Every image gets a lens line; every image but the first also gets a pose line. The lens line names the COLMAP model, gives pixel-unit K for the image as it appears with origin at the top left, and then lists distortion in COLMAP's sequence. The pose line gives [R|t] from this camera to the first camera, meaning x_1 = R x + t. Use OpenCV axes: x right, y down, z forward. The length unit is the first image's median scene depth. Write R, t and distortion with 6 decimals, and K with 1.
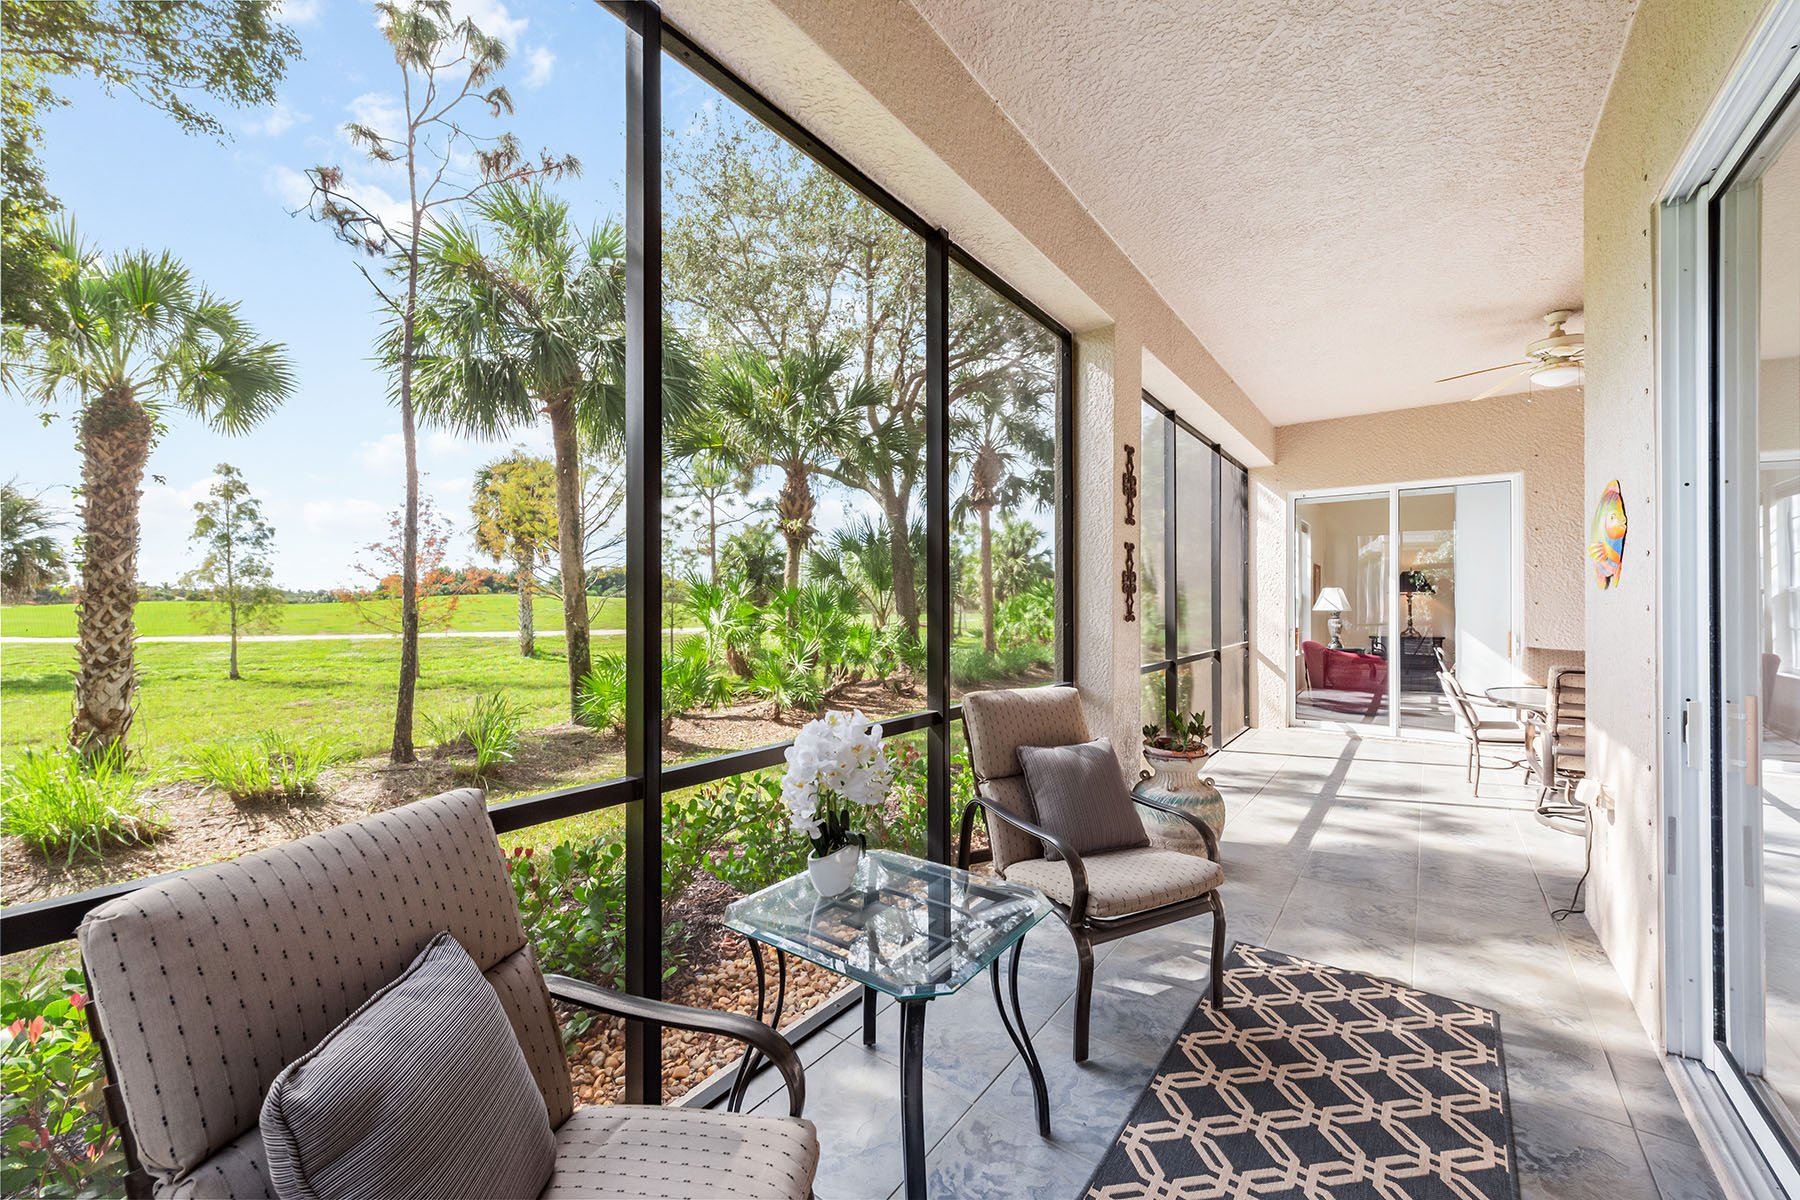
lens RADIAL K [[705.8, 0, 900.0], [0, 705.8, 600.0], [0, 0, 1]] dist [0.001267, 0.000077]
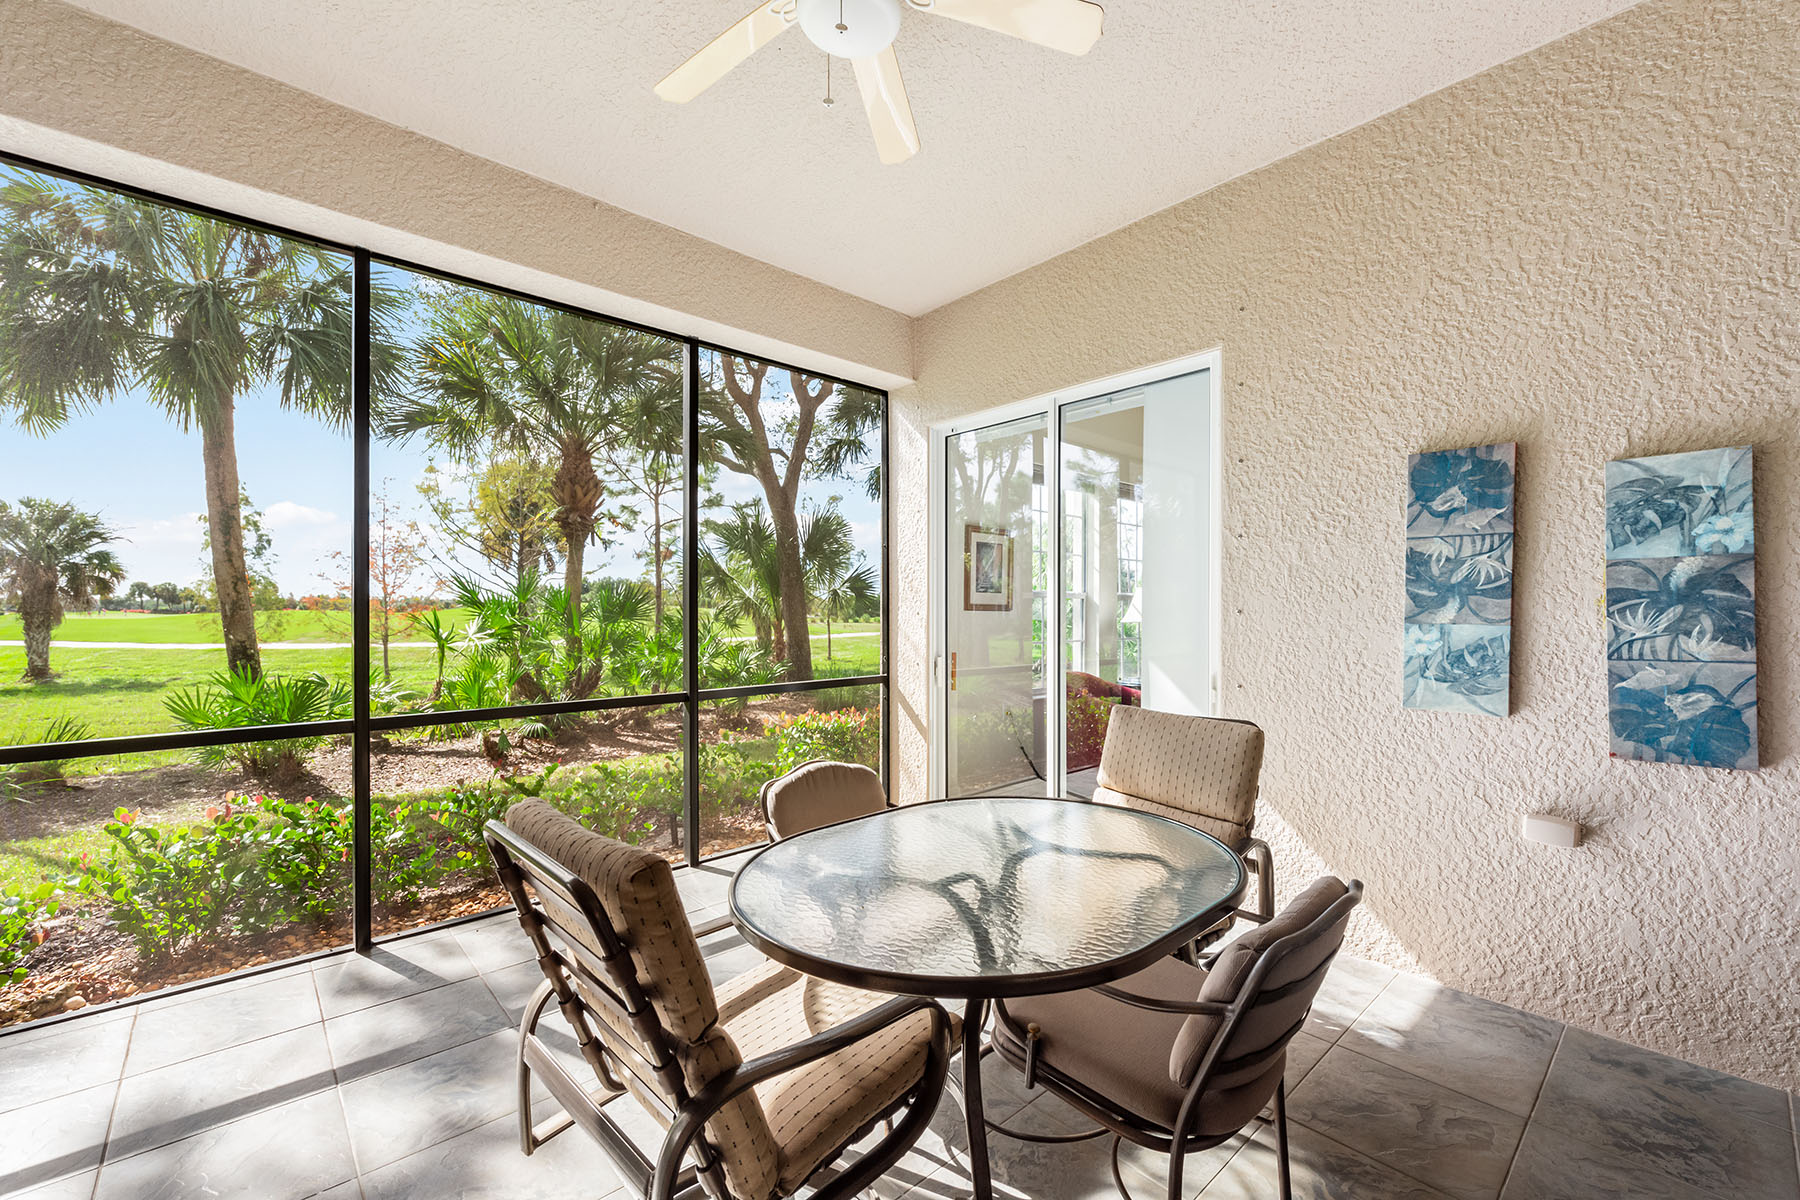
lens RADIAL K [[740.1, 0, 916.5], [0, 740.1, 609.1], [0, 0, 1]] dist [-0.007917, -0.000248]
pose [[0.982423, -0.002048, -0.186657, 0.466134], [0.002626, 0.999992, 0.002848, 0.000367], [0.186650, -0.003288, 0.982421, 0.274753]]
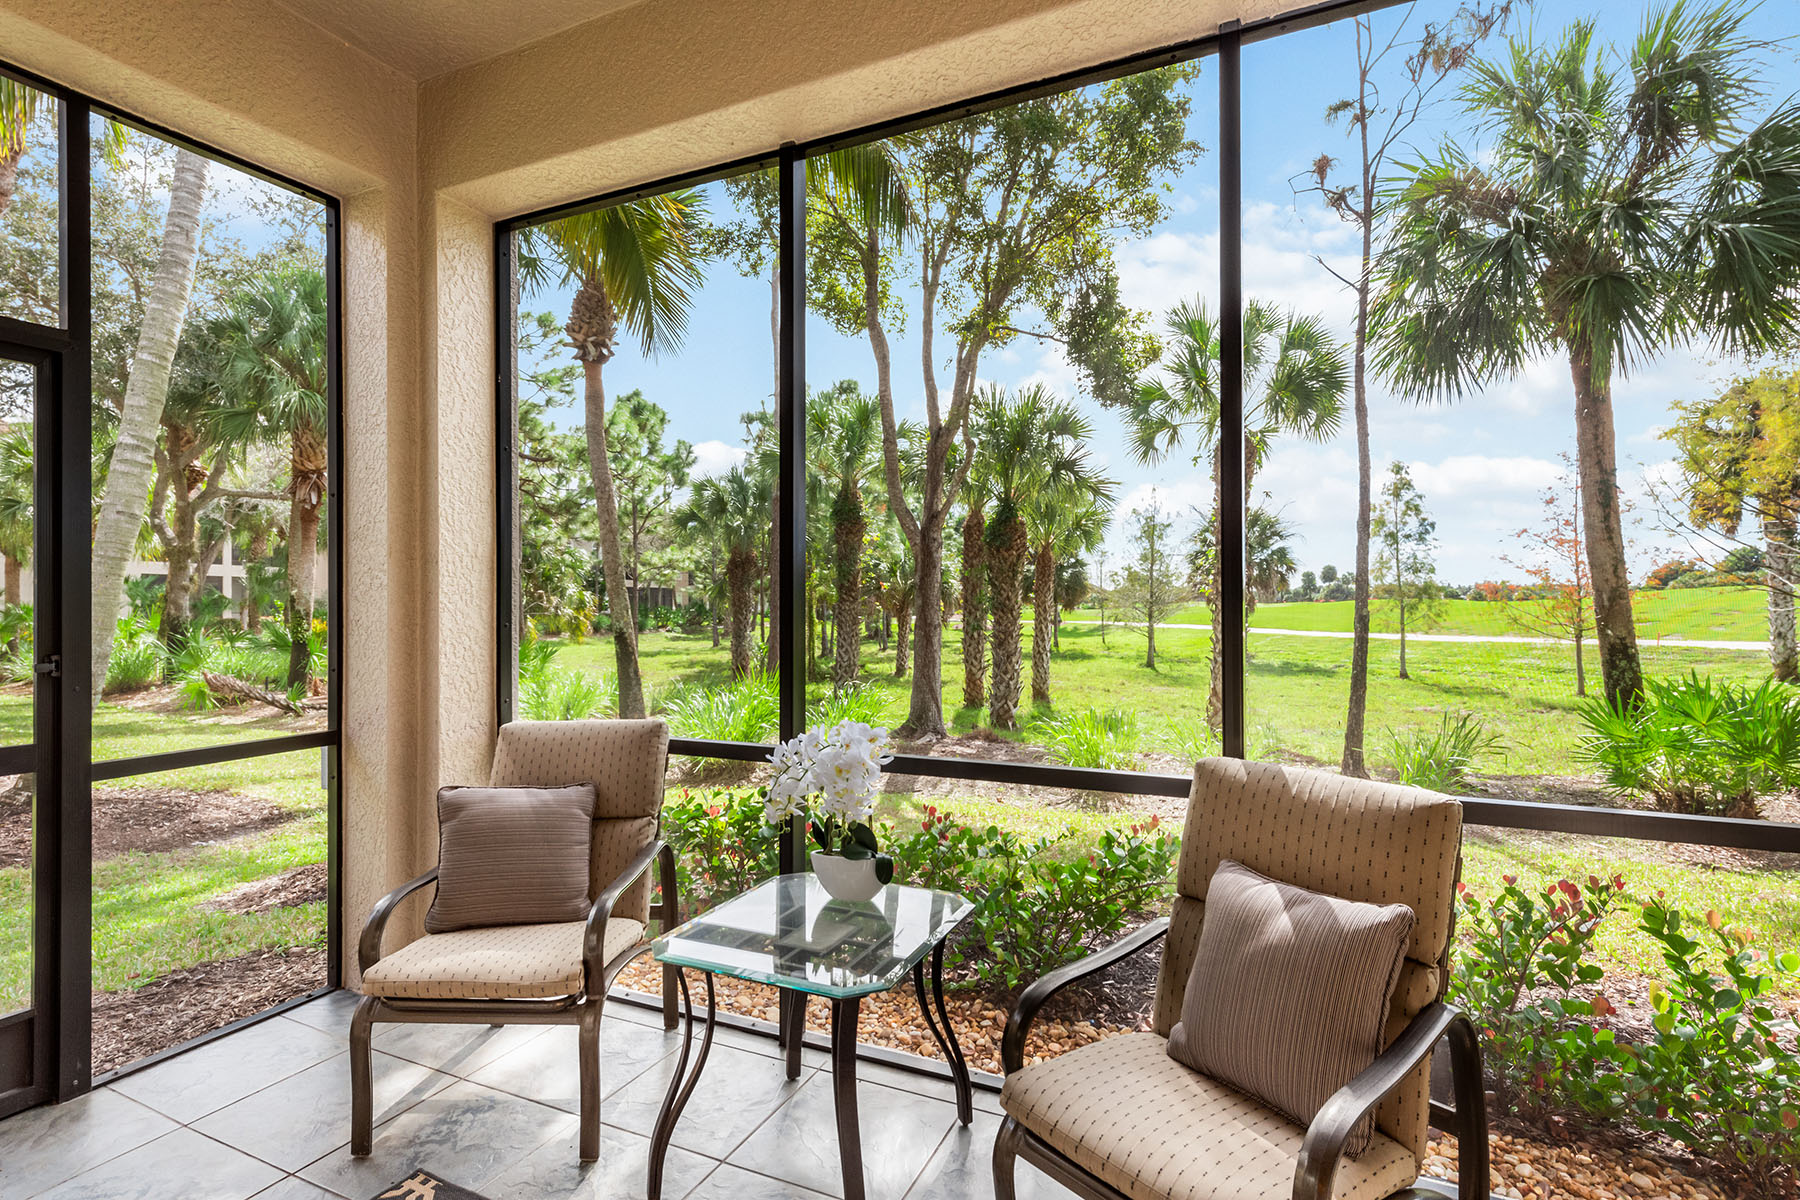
lens RADIAL K [[854.8, 0, 900.0], [0, 854.8, 600.0], [0, 0, 1]] dist [0.002719, -0.000167]
pose [[0.194341, -0.005173, -0.980920, 0.203986], [0.010652, 0.999938, -0.003163, -0.002015], [0.980876, -0.009834, 0.194384, 0.154673]]
